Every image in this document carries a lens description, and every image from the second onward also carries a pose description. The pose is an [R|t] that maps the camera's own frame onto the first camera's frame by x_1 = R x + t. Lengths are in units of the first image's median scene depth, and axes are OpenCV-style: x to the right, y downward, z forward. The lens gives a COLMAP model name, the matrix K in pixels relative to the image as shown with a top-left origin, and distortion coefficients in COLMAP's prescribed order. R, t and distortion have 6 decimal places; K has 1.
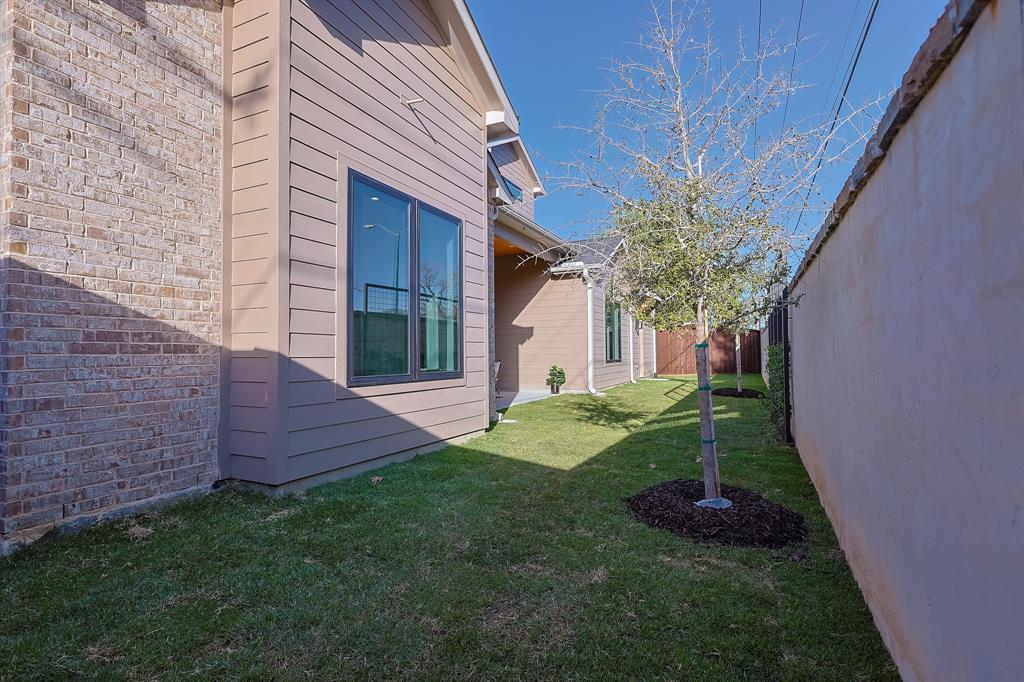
lens RADIAL K [[504.0, 0, 511.4], [0, 504.0, 344.5], [0, 0, 1]] dist [-0.001184, 0.002024]
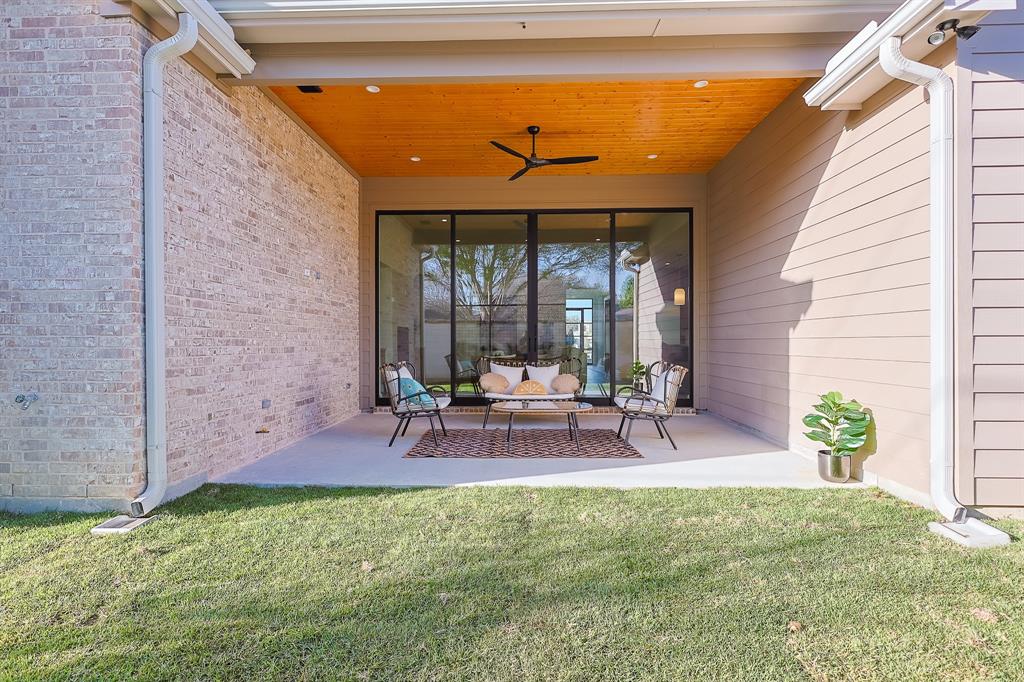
lens RADIAL K [[504.0, 0, 511.9], [0, 504.0, 338.2], [0, 0, 1]] dist [-0.001184, 0.002024]
pose [[0.396719, -0.004638, -0.917928, 0.290194], [0.013547, 0.999908, 0.000803, 0.003488], [0.917840, -0.012753, 0.396745, 0.658719]]
